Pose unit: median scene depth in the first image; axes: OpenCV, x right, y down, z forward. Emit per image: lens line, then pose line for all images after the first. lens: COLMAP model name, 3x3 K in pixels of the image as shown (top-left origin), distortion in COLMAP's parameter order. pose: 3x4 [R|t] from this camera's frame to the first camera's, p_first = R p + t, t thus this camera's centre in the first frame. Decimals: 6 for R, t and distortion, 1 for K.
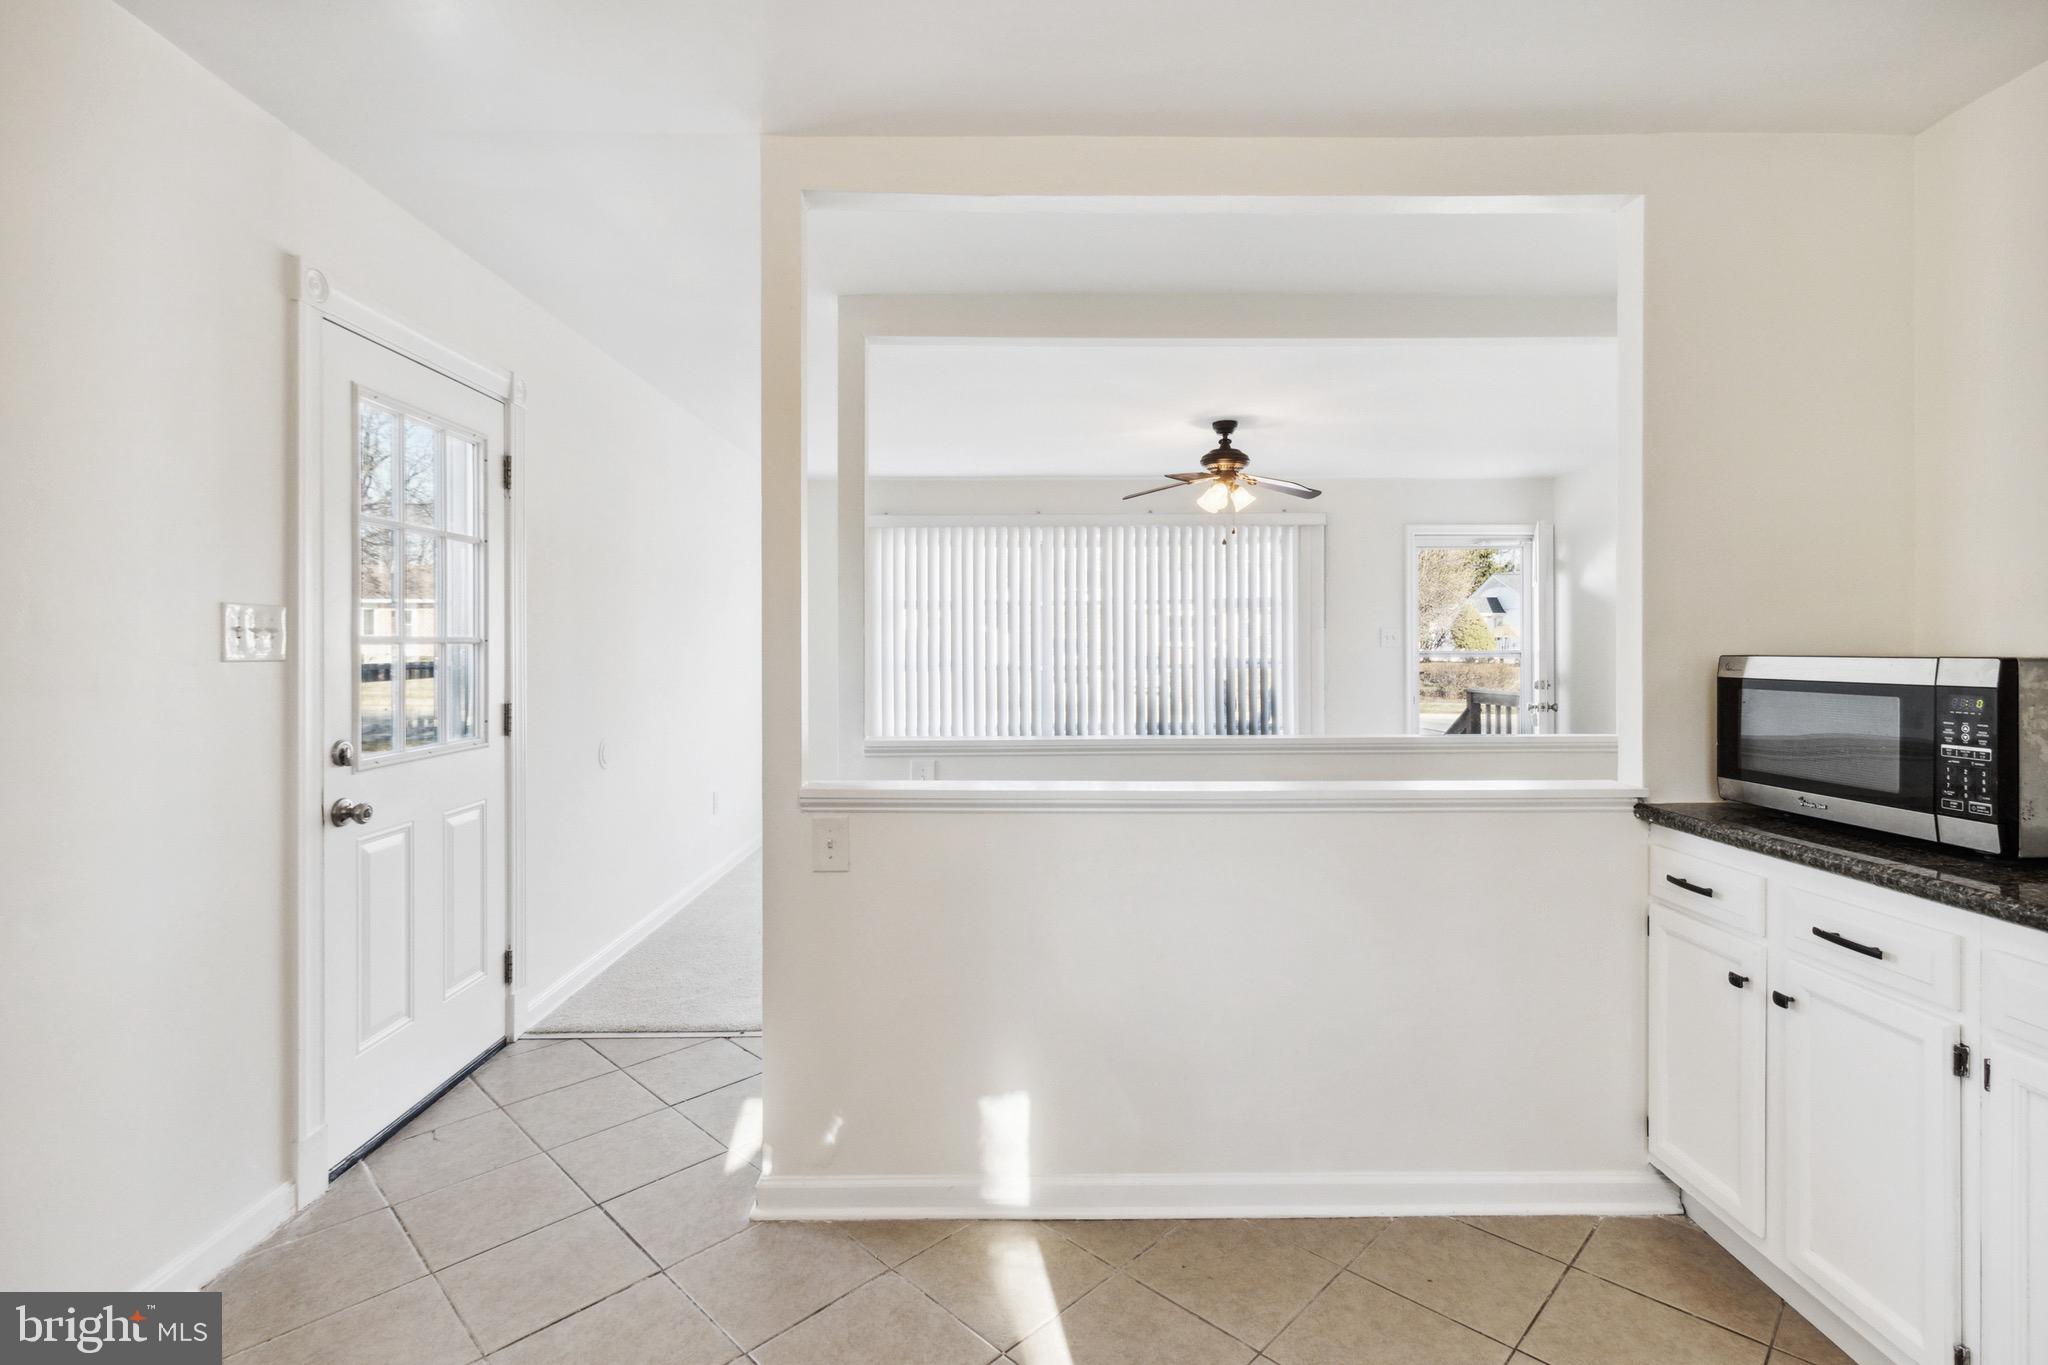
lens RADIAL K [[959.7, 0, 1023.6], [0, 959.7, 649.5], [0, 0, 1]] dist [-0.000421, 0.000012]
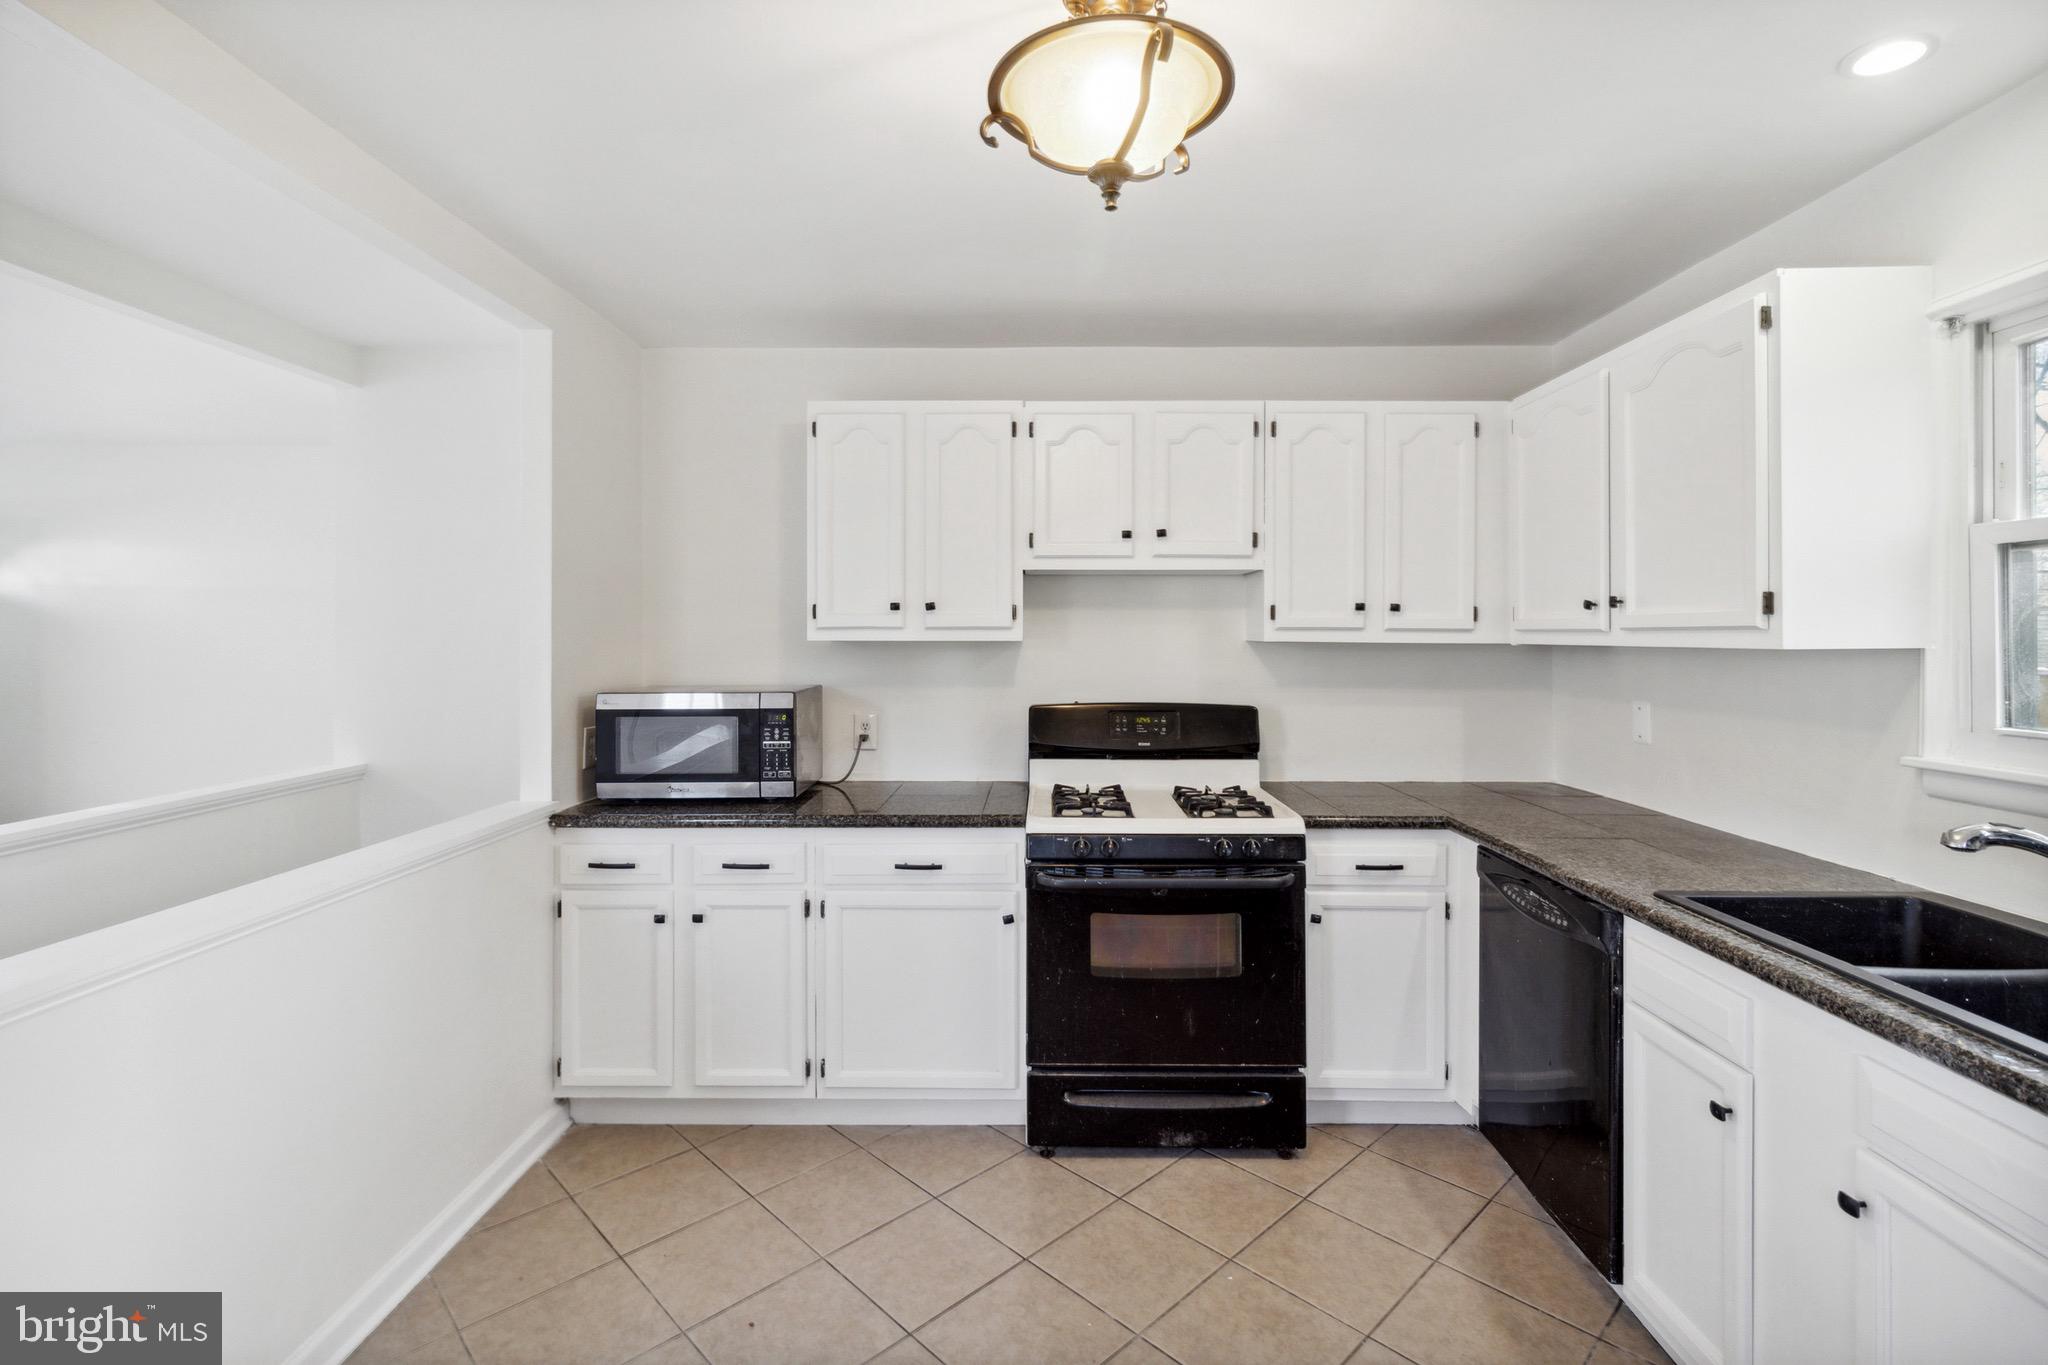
lens RADIAL K [[950.2, 0, 1025.9], [0, 950.2, 645.3], [0, 0, 1]] dist [0.001319, 0.000578]
pose [[0.020452, -0.004258, 0.999782, -0.774700], [0.005968, 0.999974, 0.004137, -0.082261], [-0.999773, 0.005882, 0.020477, 0.468293]]
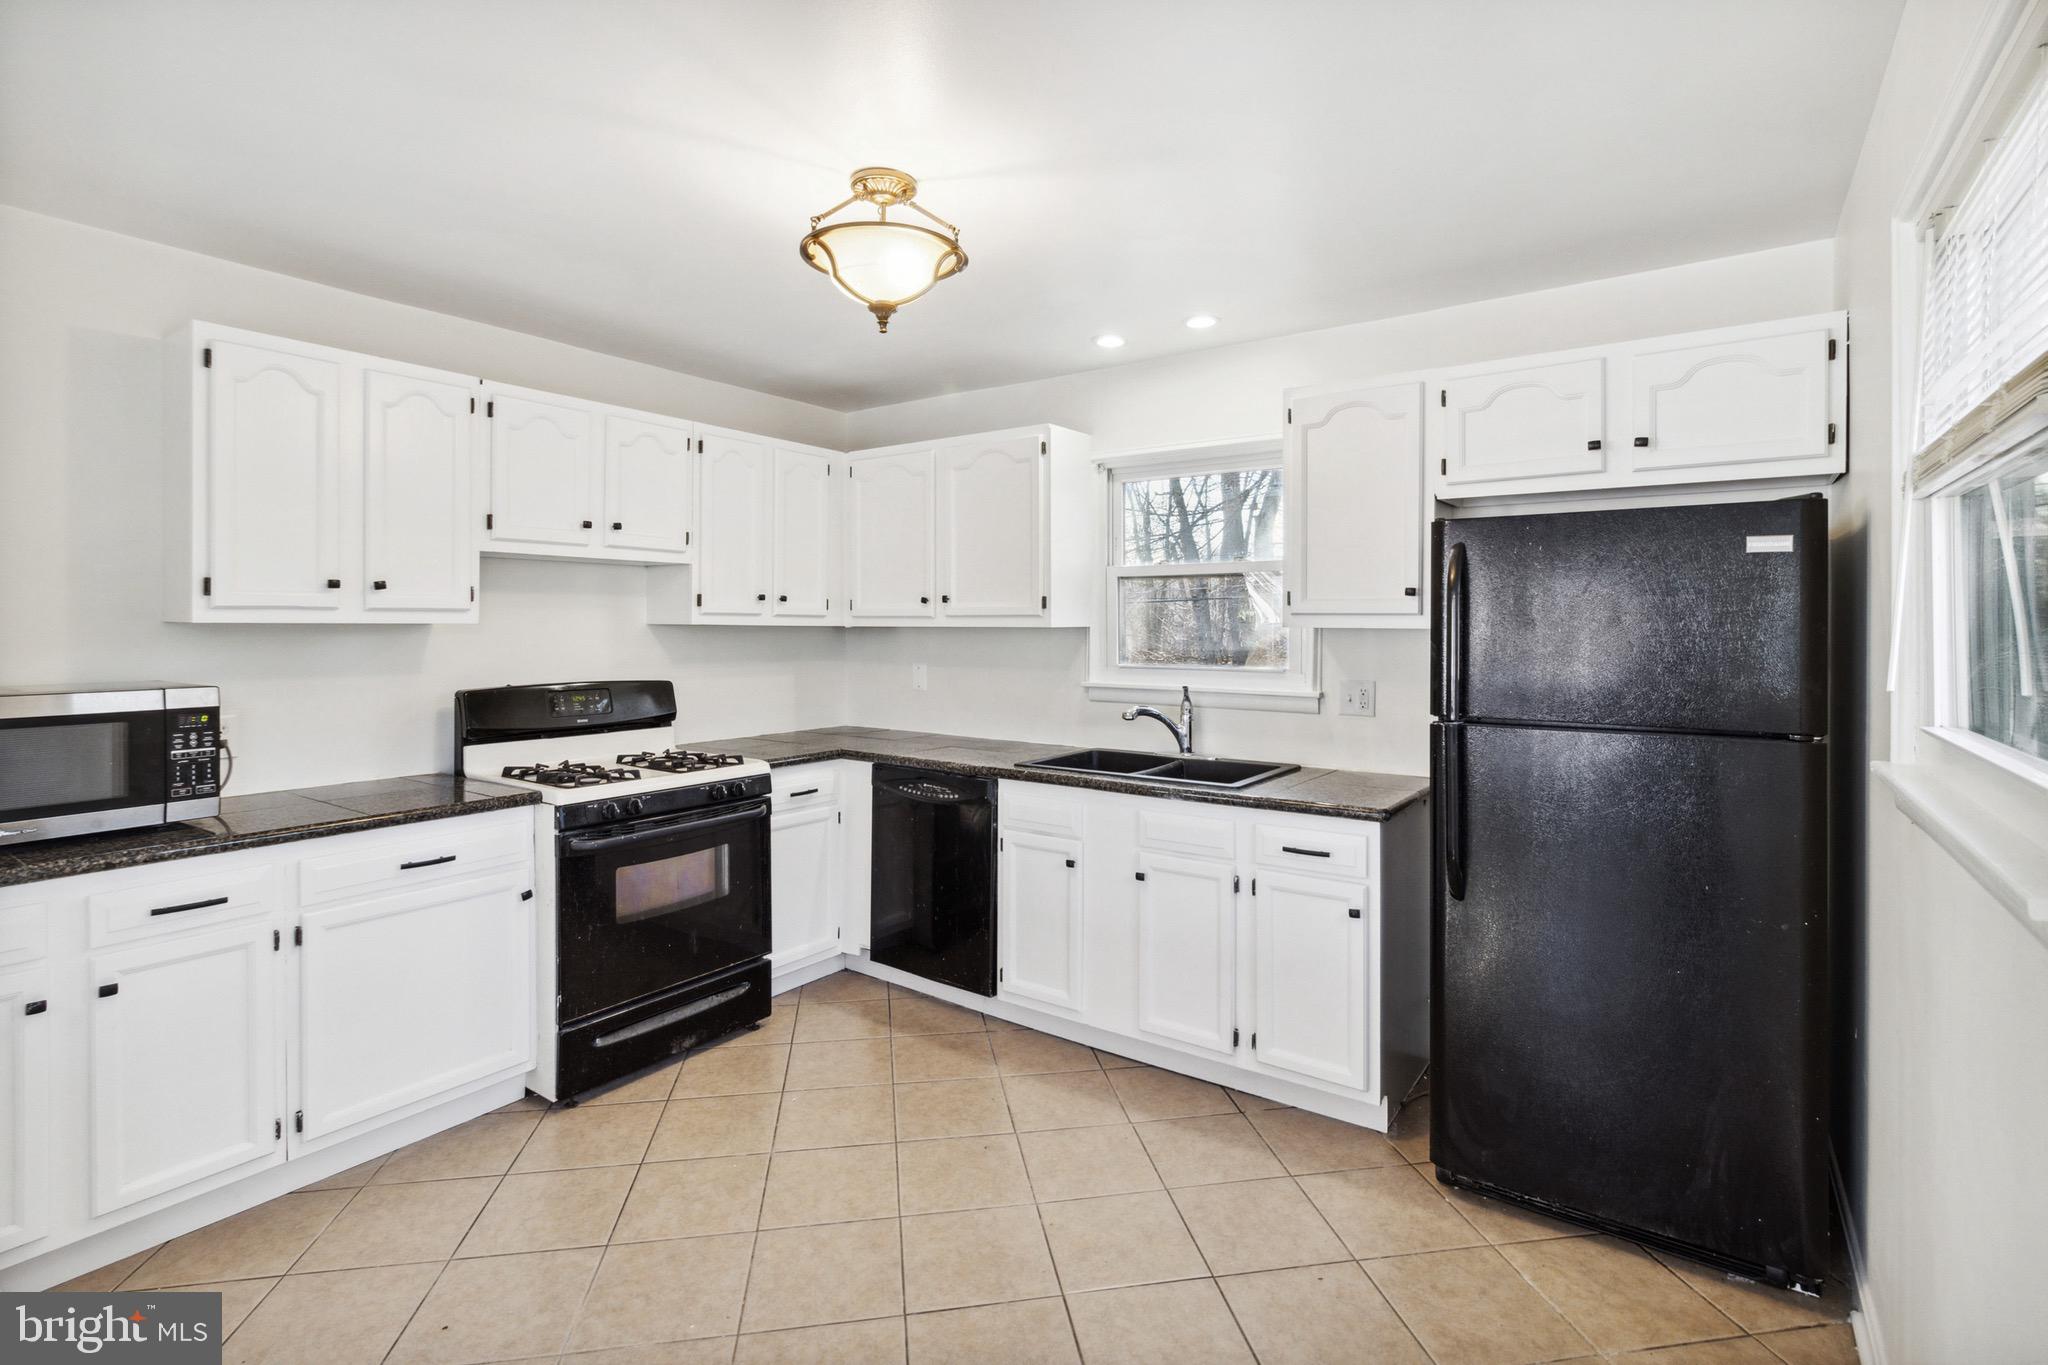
lens RADIAL K [[950.2, 0, 1025.9], [0, 950.2, 645.3], [0, 0, 1]] dist [0.001319, 0.000578]
pose [[-0.804384, -0.008311, 0.594051, -0.839136], [0.006675, 0.999713, 0.023024, -0.076627], [-0.594072, 0.022485, -0.804098, 1.343518]]
